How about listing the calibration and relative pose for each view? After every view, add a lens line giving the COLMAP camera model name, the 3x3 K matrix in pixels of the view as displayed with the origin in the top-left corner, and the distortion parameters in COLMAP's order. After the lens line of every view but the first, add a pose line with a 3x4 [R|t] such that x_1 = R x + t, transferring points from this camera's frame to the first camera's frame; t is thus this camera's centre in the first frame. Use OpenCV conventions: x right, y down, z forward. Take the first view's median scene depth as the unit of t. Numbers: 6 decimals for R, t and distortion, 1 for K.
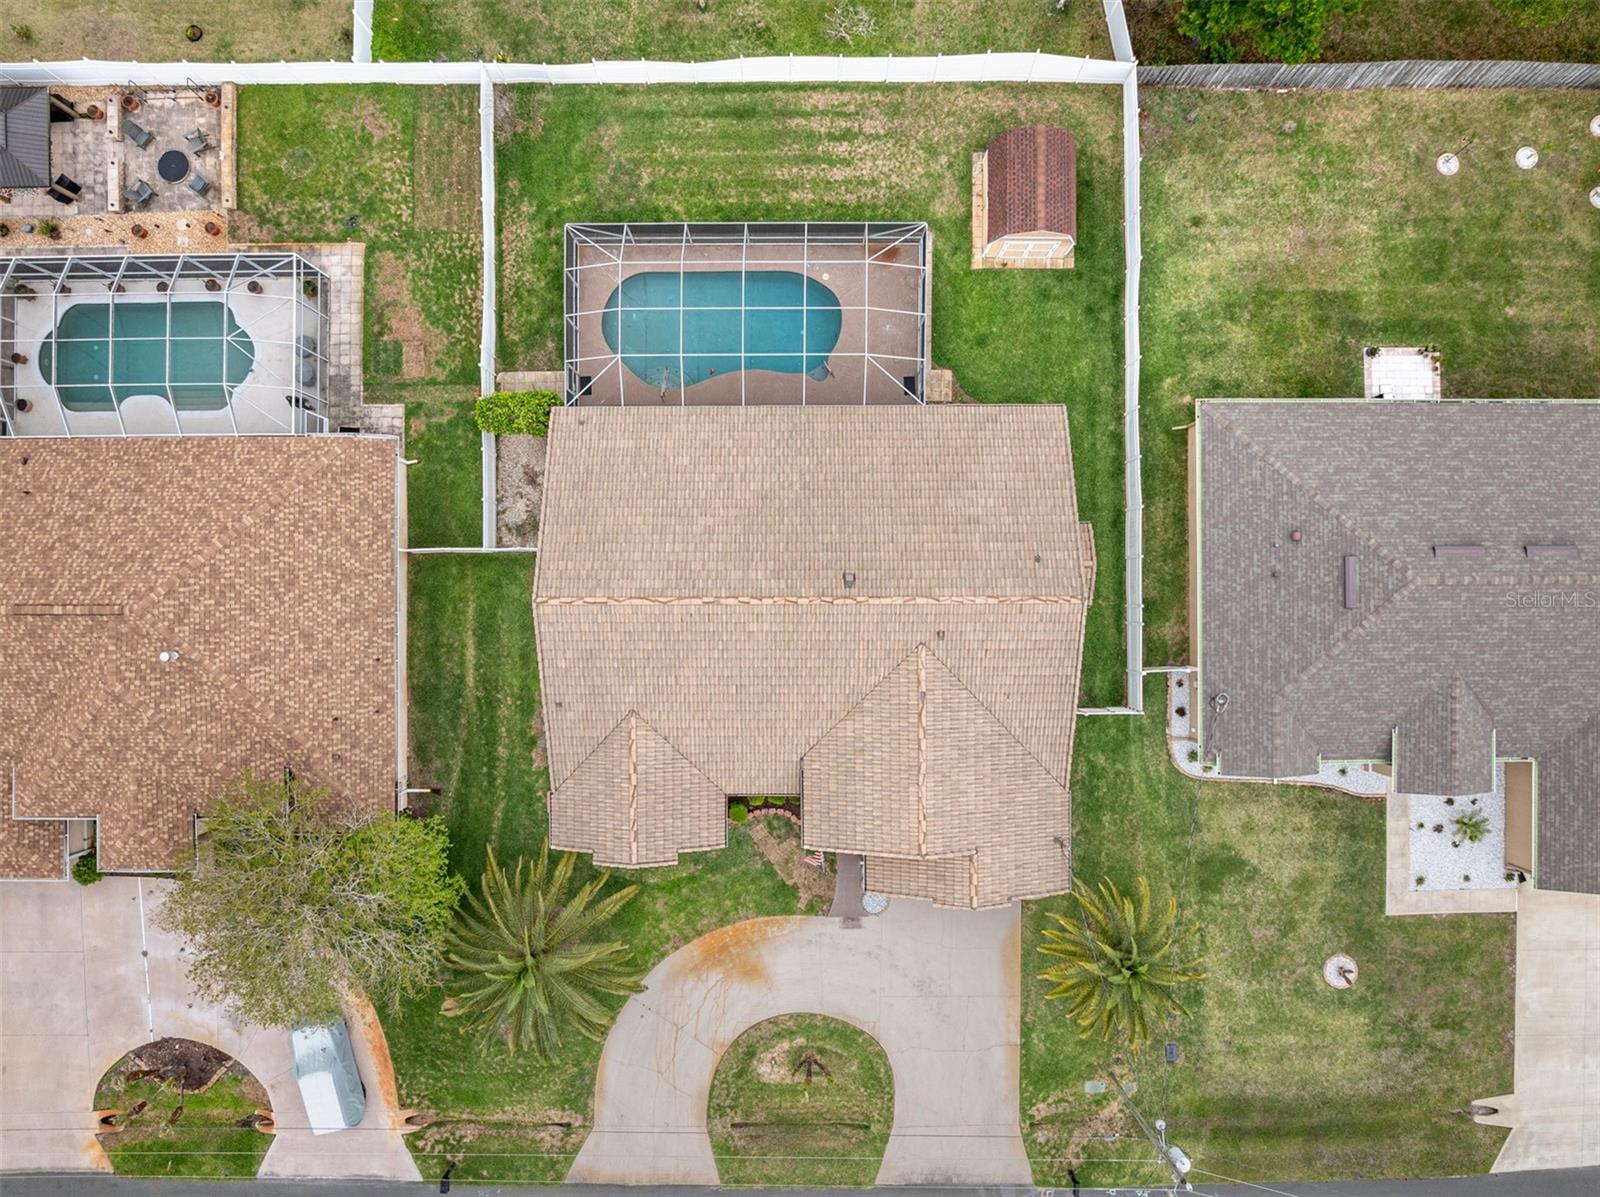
lens RADIAL K [[1120.6, 0, 800.0], [0, 1120.6, 598.5], [0, 0, 1]] dist [-0.034553, -0.002242]
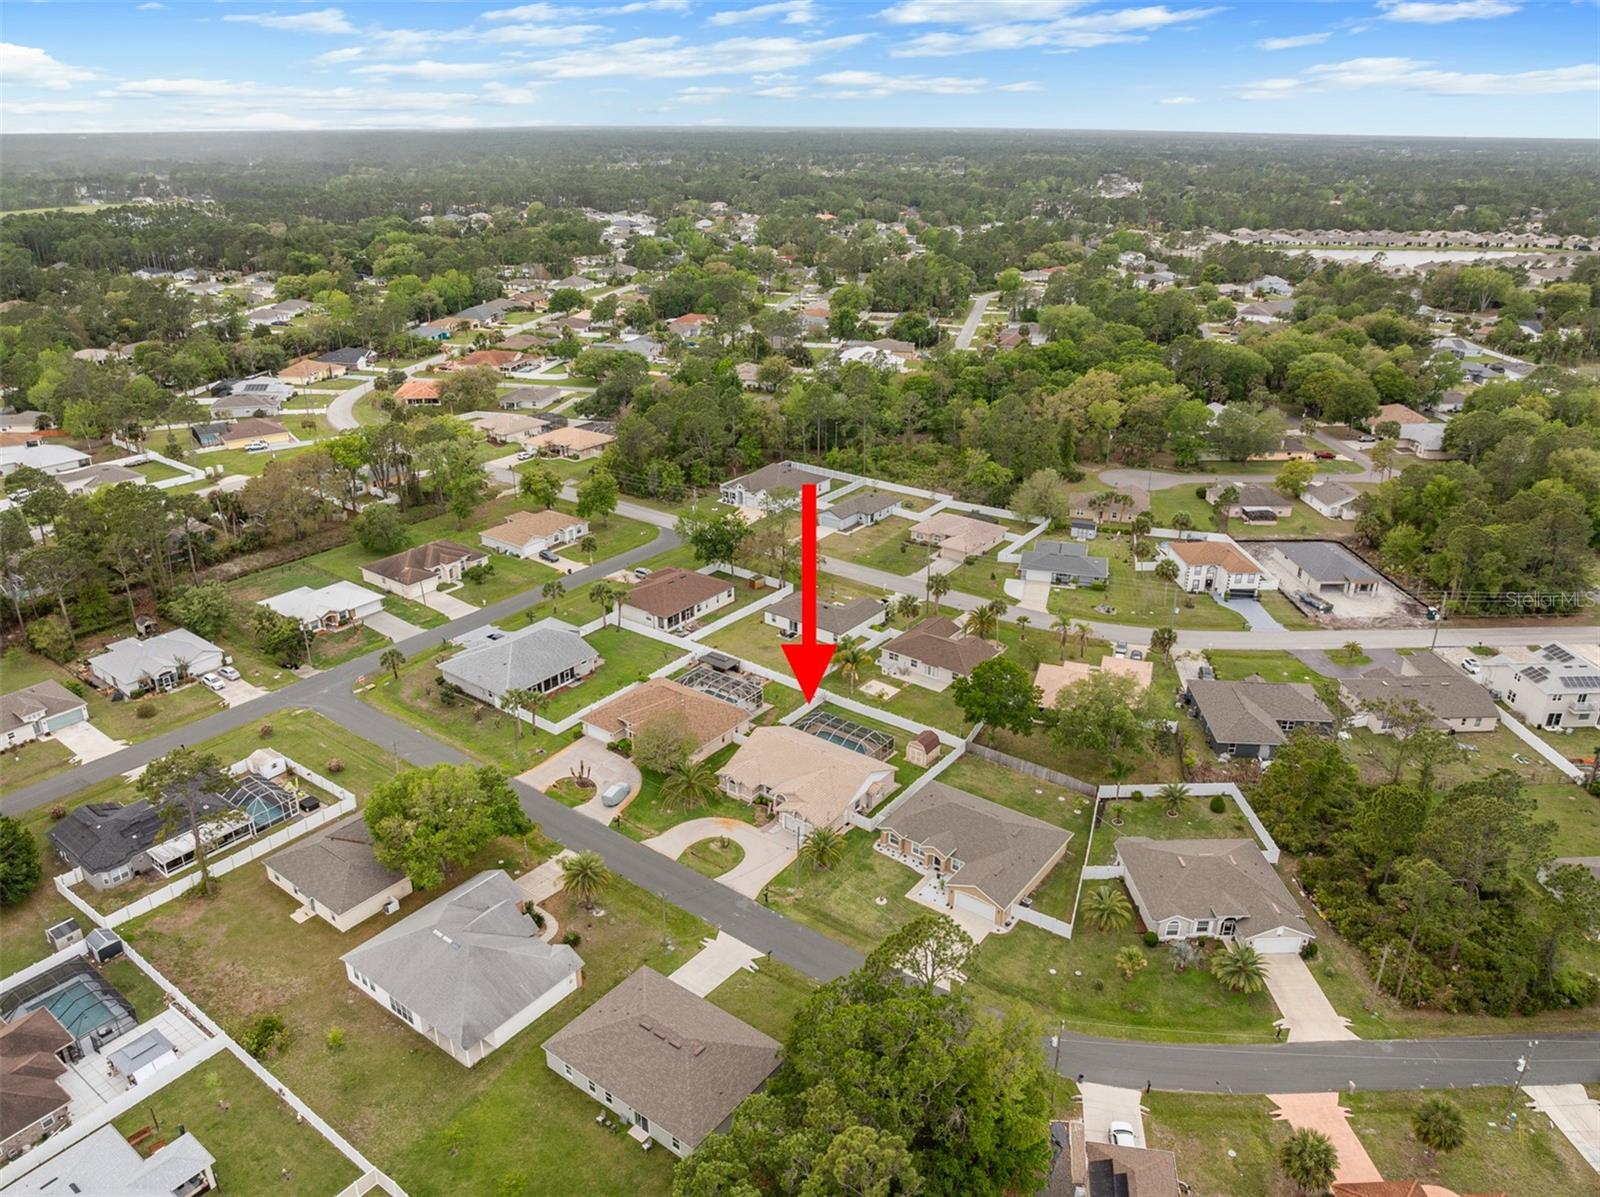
lens RADIAL K [[1132.5, 0, 805.5], [0, 1132.5, 595.5], [0, 0, 1]] dist [-0.026040, -0.032350]
pose [[0.800399, 0.238076, -0.550166, 1.786840], [-0.599455, 0.311648, -0.737245, 2.419149], [-0.004062, 0.919889, 0.392158, -0.921066]]
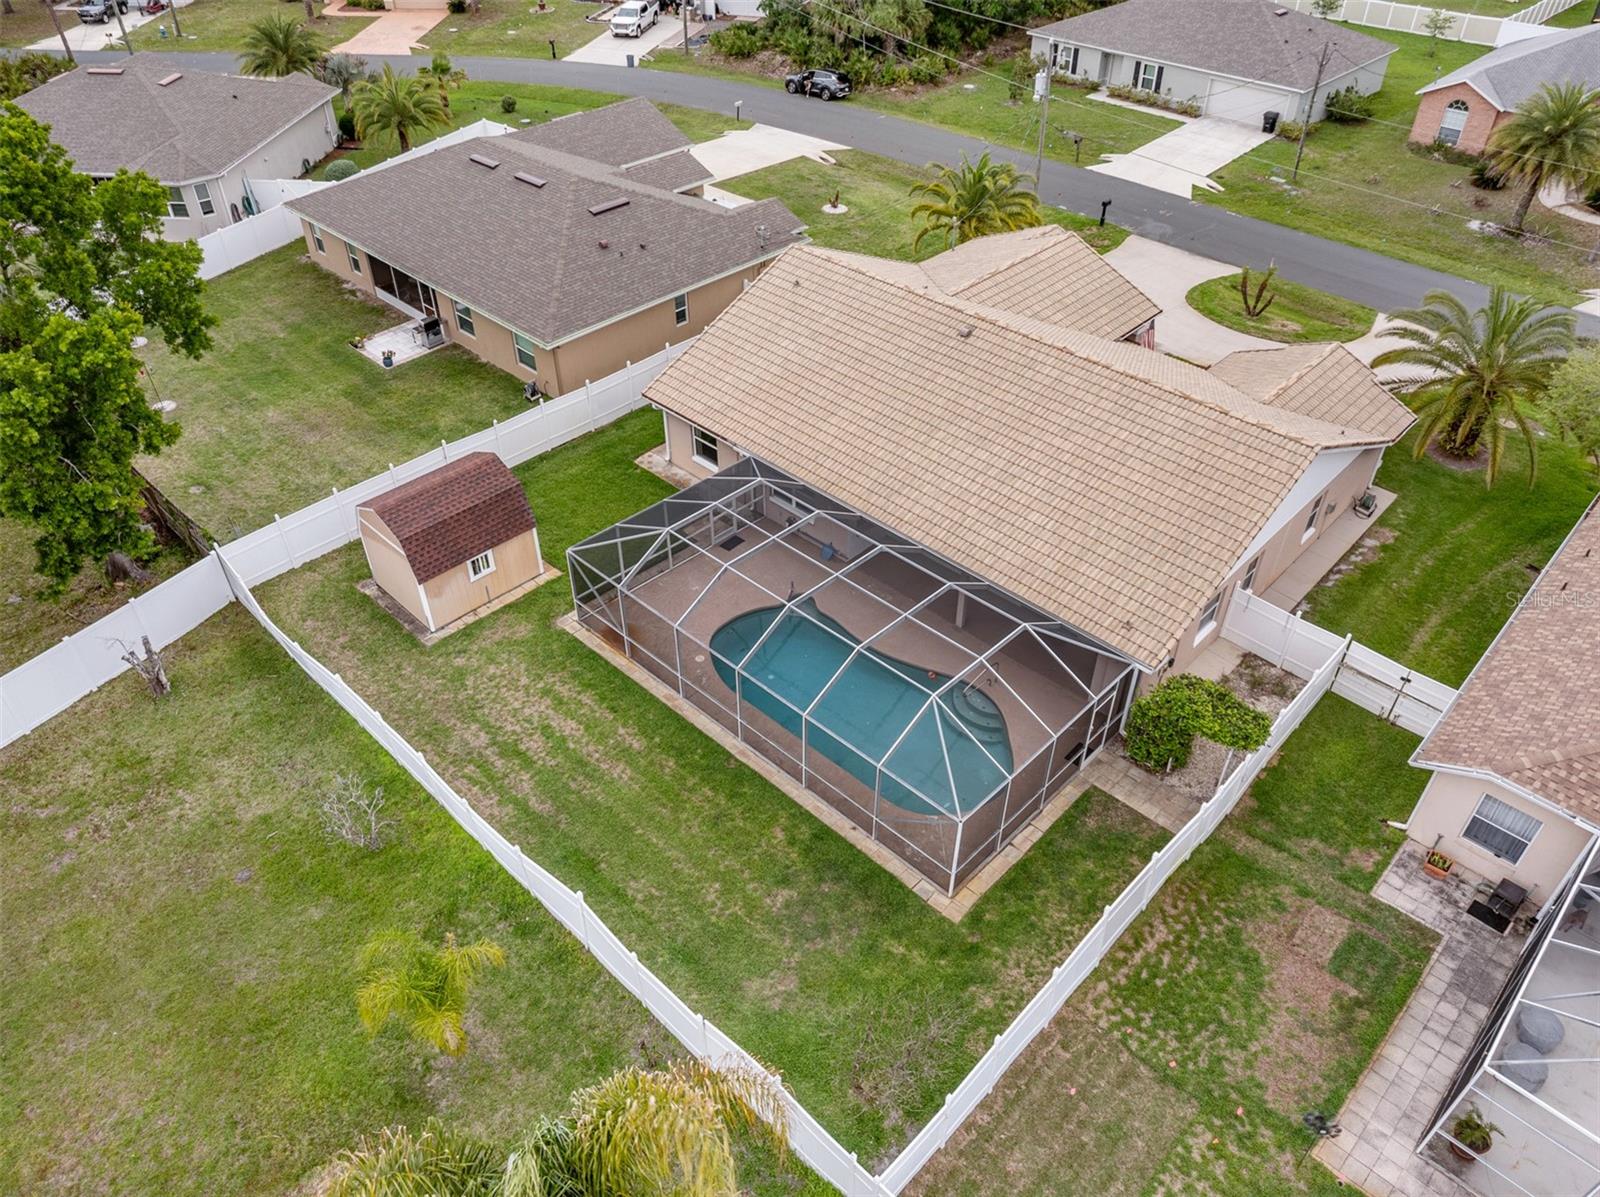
lens RADIAL K [[1120.6, 0, 800.0], [0, 1120.6, 598.5], [0, 0, 1]] dist [-0.034553, -0.002242]
pose [[-0.715803, -0.446605, 0.536814, -0.379242], [0.698297, -0.455042, 0.552556, -0.612002], [-0.002501, 0.770377, 0.637584, 0.523760]]
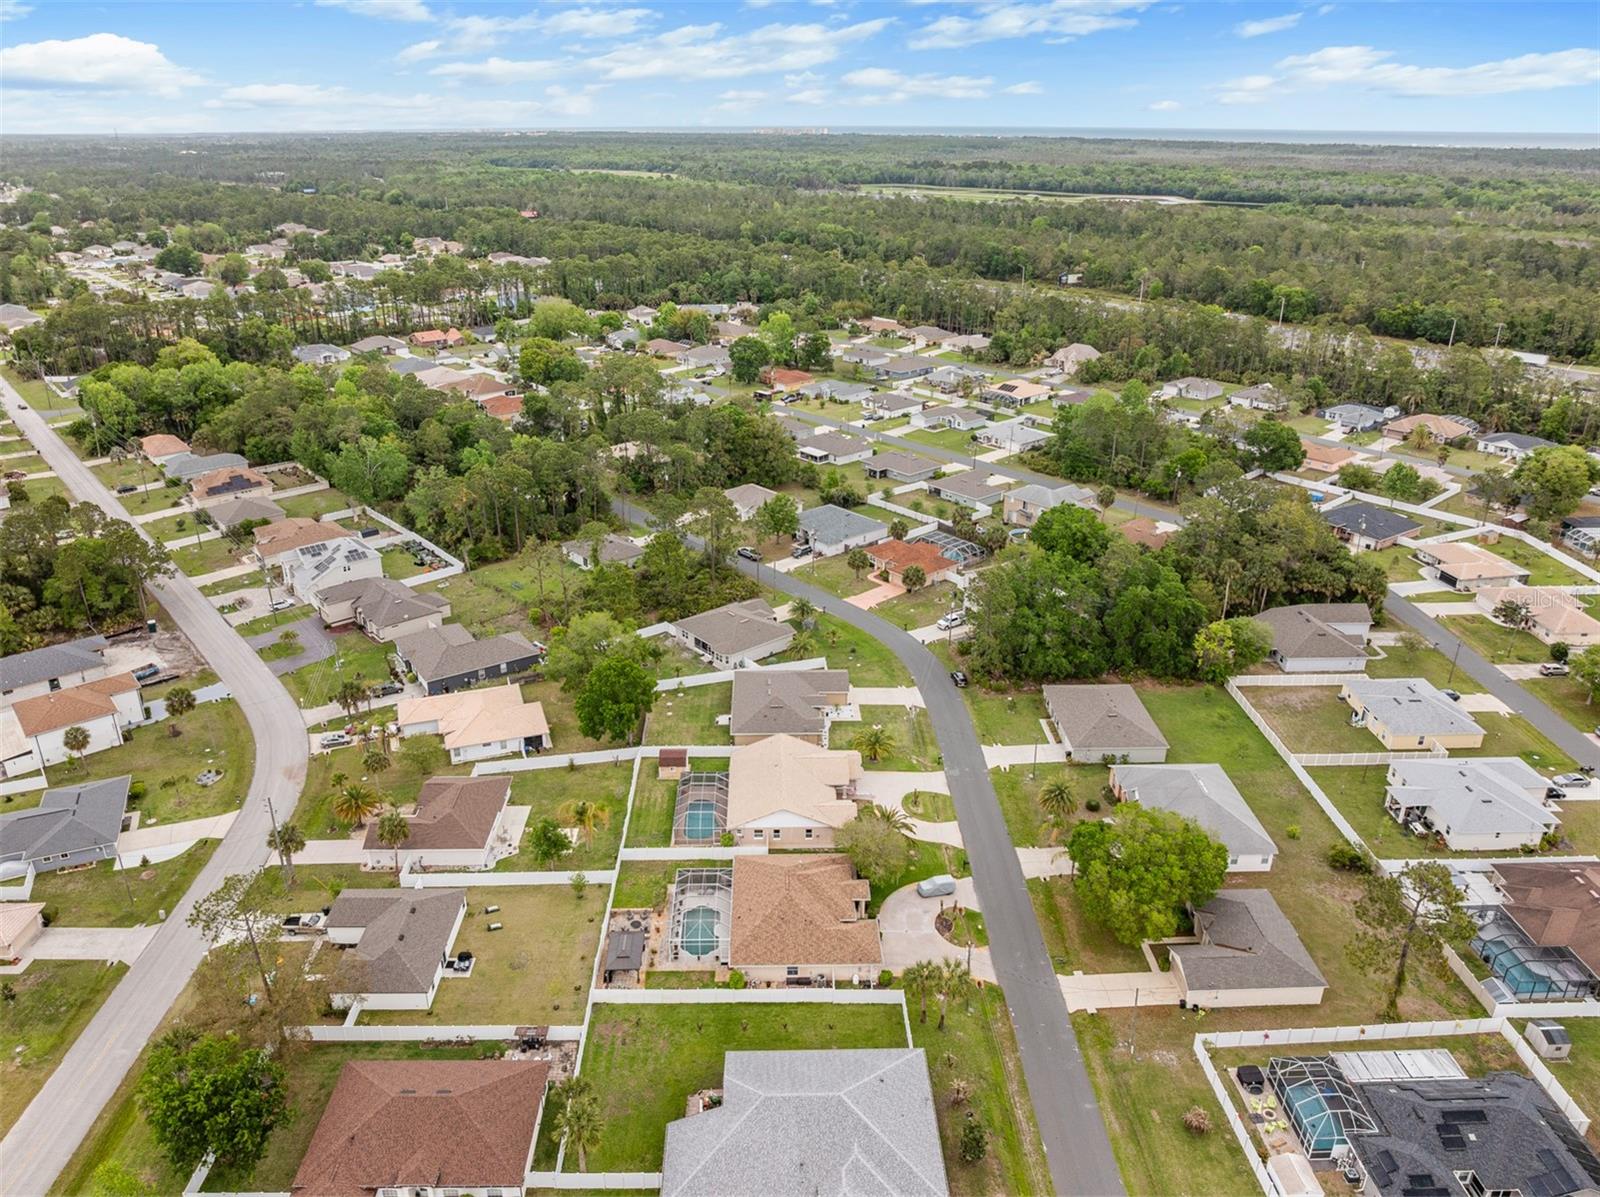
lens RADIAL K [[1120.6, 0, 800.0], [0, 1120.6, 598.5], [0, 0, 1]] dist [-0.034553, -0.002242]
pose [[-0.022047, -0.393849, 0.918911, -2.917721], [0.999739, -0.003134, 0.022643, -0.021764], [-0.006038, 0.919170, 0.393815, -0.948388]]
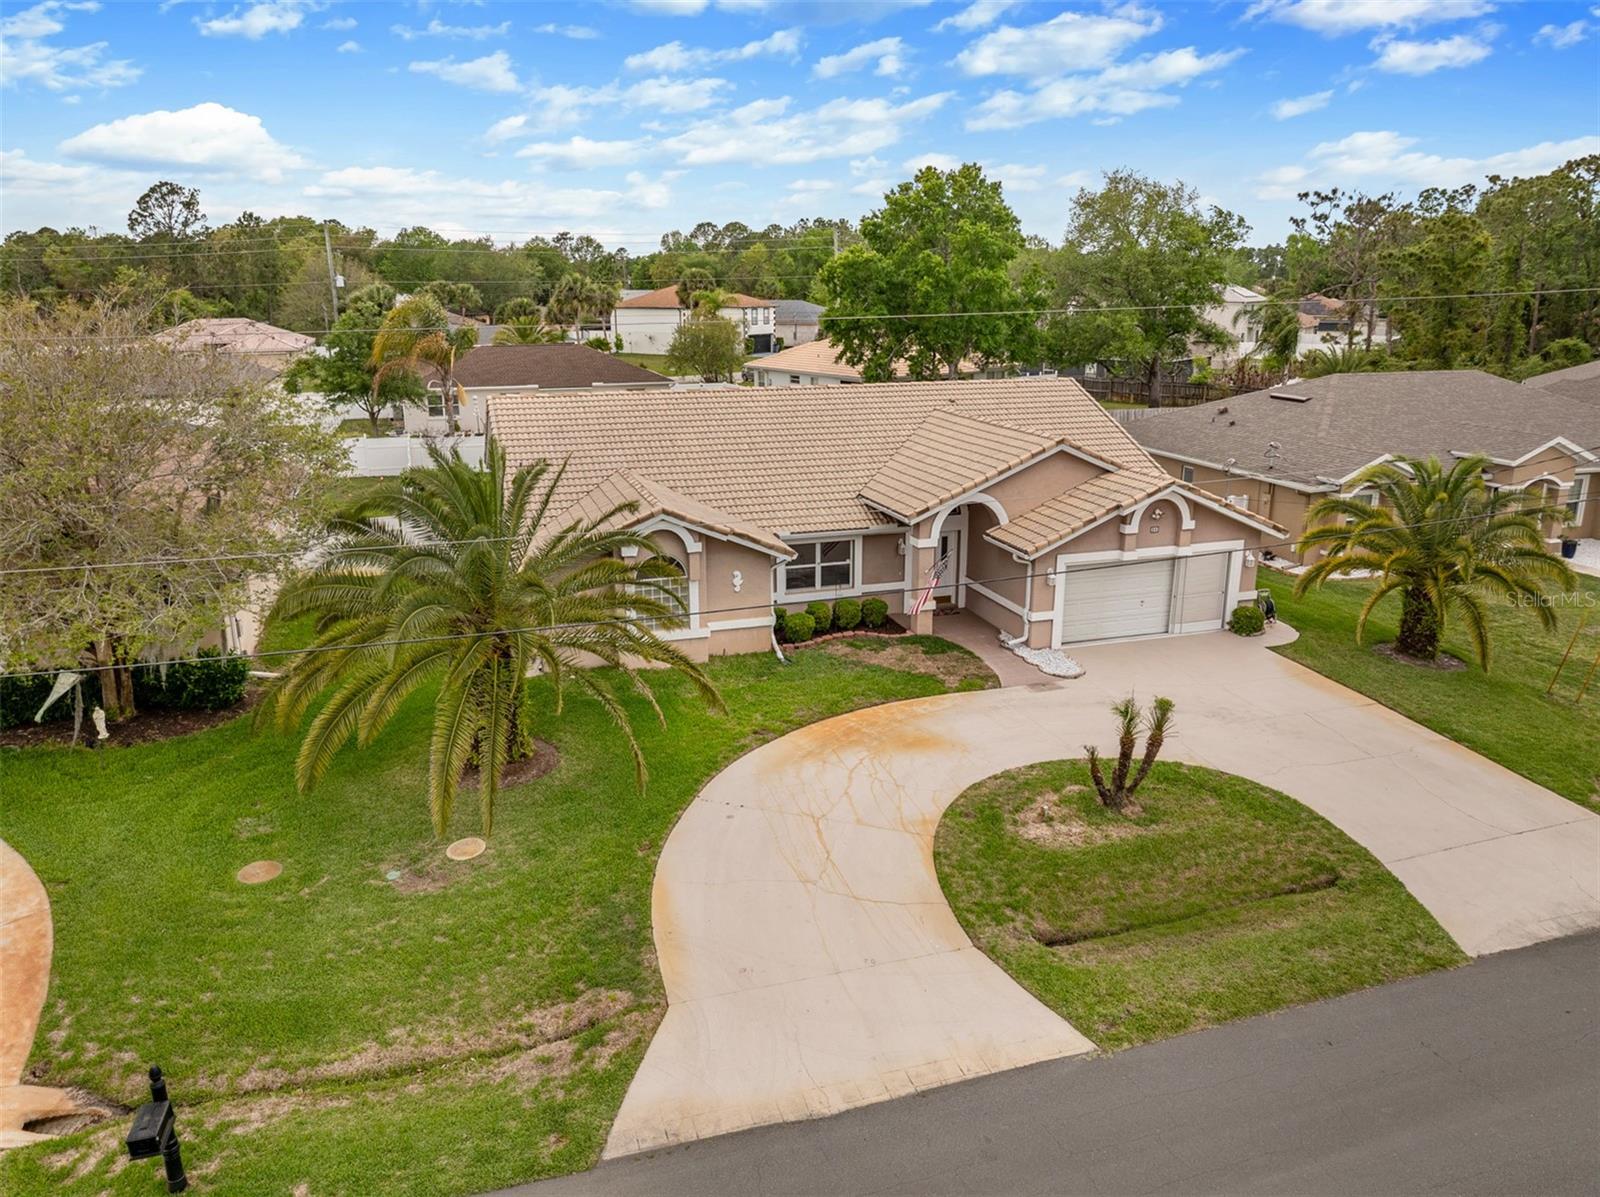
lens RADIAL K [[1120.6, 0, 800.0], [0, 1120.6, 598.5], [0, 0, 1]] dist [-0.034553, -0.002242]
pose [[0.953797, -0.086571, 0.287710, -0.234991], [0.300431, 0.263443, -0.916700, 0.765610], [0.003565, 0.960783, 0.277280, 0.793863]]
